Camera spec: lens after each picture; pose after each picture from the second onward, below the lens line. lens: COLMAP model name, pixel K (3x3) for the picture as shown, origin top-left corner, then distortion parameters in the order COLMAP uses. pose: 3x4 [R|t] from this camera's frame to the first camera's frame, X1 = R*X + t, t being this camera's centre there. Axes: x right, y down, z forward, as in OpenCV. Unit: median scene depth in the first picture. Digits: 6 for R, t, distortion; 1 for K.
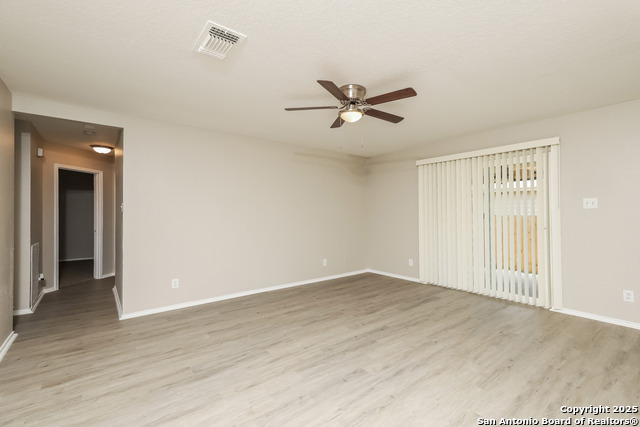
lens RADIAL K [[284.9, 0, 320.0], [0, 284.9, 213.5], [0, 0, 1]] dist [-0.000090, 0.000091]
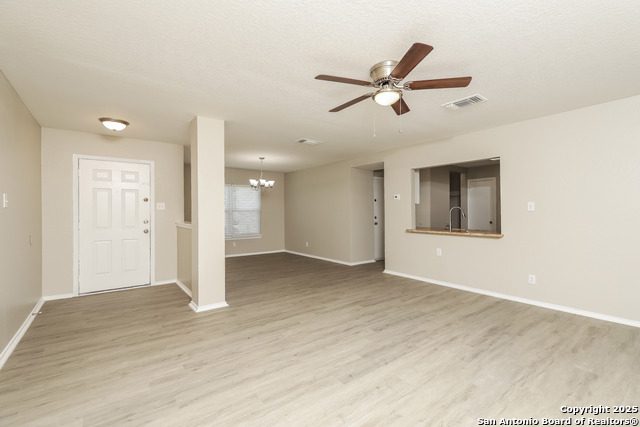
lens RADIAL K [[284.9, 0, 320.0], [0, 284.9, 213.5], [0, 0, 1]] dist [-0.000090, 0.000091]
pose [[-0.999878, 0.013838, 0.007231, 0.345029], [0.013870, 0.999894, 0.004359, 0.002620], [-0.007170, 0.004459, -0.999964, 2.059283]]
